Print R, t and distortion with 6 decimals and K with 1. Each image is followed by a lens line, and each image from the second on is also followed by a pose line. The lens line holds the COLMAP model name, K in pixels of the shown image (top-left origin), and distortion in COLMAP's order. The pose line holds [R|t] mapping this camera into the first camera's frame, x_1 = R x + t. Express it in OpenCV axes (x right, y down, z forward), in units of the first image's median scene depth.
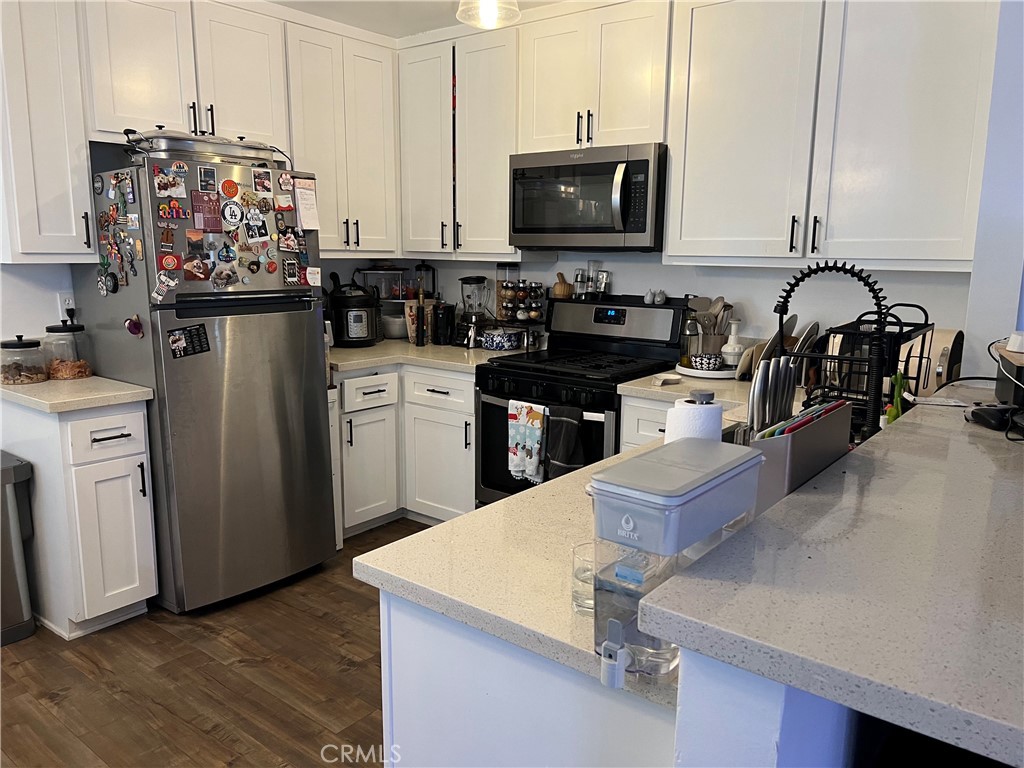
lens RADIAL K [[766.6, 0, 524.1], [0, 766.6, 383.9], [0, 0, 1]] dist [0.065480, -0.000899]
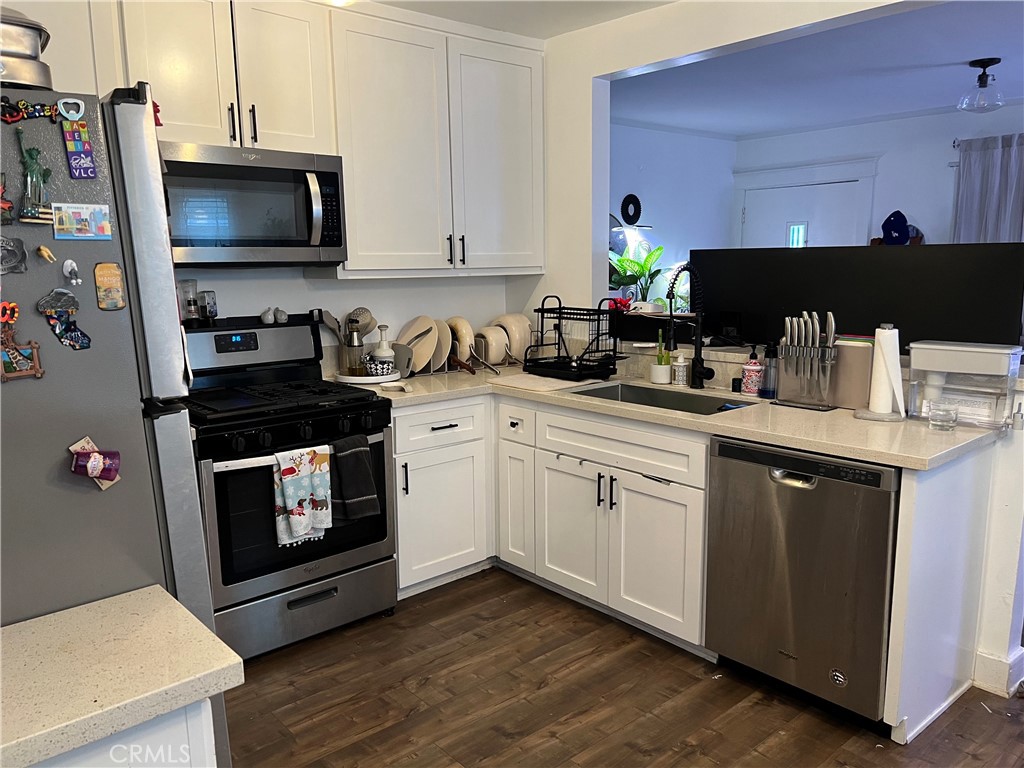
lens RADIAL K [[766.6, 0, 524.1], [0, 766.6, 383.9], [0, 0, 1]] dist [0.065480, -0.000899]
pose [[0.158932, -0.169873, 0.972566, -0.769080], [0.185061, 0.972752, 0.139664, -0.117854], [-0.969790, 0.157787, 0.186038, 0.603052]]
